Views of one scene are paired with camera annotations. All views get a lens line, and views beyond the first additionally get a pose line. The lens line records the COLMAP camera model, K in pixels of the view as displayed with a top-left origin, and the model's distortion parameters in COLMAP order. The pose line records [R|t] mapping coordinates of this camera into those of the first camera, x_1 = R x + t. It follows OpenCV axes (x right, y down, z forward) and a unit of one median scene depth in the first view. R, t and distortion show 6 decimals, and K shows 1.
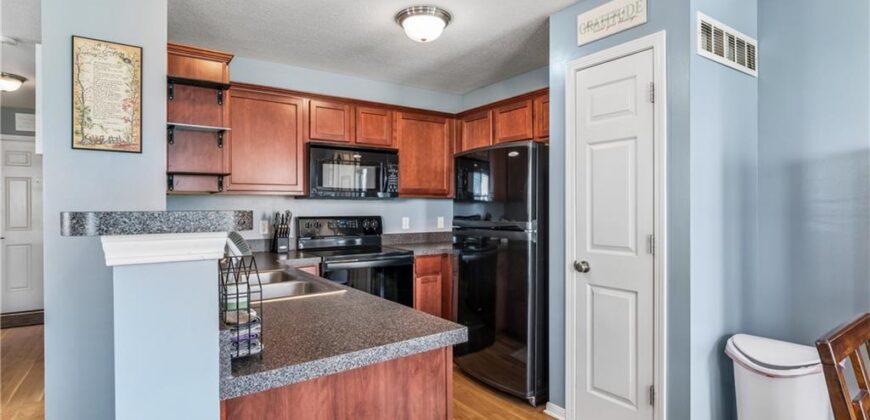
lens RADIAL K [[432.4, 0, 434.7], [0, 432.4, 209.7], [0, 0, 1]] dist [-0.001052, -0.000100]
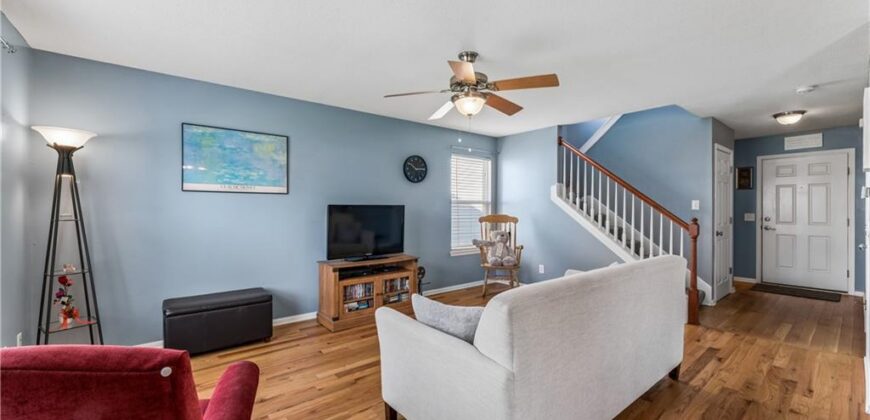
lens RADIAL K [[345.0, 0, 428.6], [0, 345.0, 209.4], [0, 0, 1]] dist [-0.008038, 0.001119]
pose [[0.061118, 0.006670, -0.998108, 0.065994], [-0.005546, 0.999965, 0.006343, -0.000122], [0.998115, 0.005148, 0.061153, -0.377444]]
